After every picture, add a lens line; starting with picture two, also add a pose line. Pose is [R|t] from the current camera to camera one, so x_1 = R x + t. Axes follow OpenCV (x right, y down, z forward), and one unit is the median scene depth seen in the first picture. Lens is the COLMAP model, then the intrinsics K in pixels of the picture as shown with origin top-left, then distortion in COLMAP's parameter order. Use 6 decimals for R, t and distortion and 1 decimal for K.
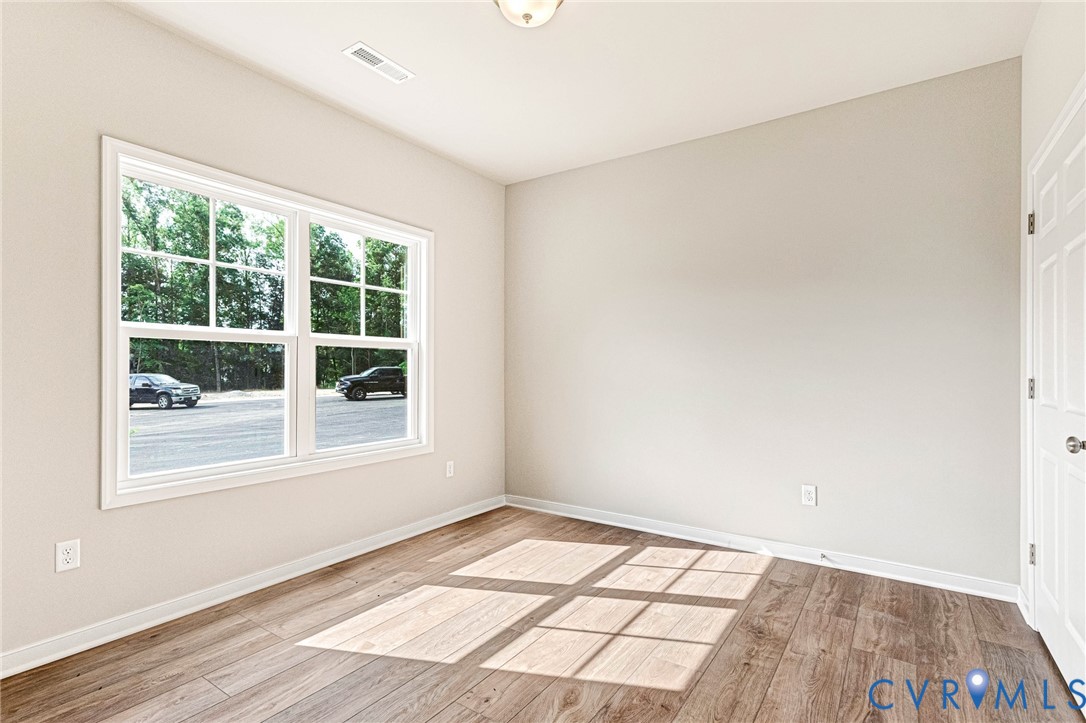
lens RADIAL K [[519.3, 0, 545.6], [0, 519.3, 367.1], [0, 0, 1]] dist [0.011317, -0.000899]
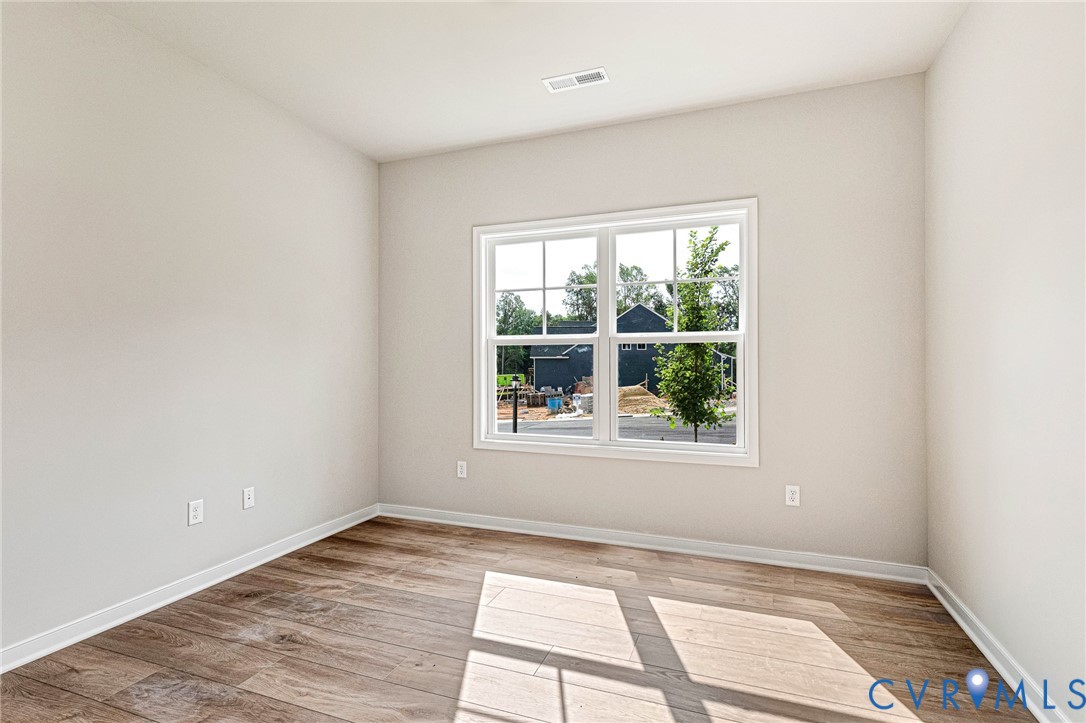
lens RADIAL K [[515.6, 0, 537.1], [0, 515.6, 363.6], [0, 0, 1]] dist [0.010486, -0.001049]
pose [[0.240872, -0.008832, -0.970517, 0.660299], [0.002399, 0.999961, -0.008505, 0.010333], [0.970554, -0.000280, 0.240884, 0.642171]]
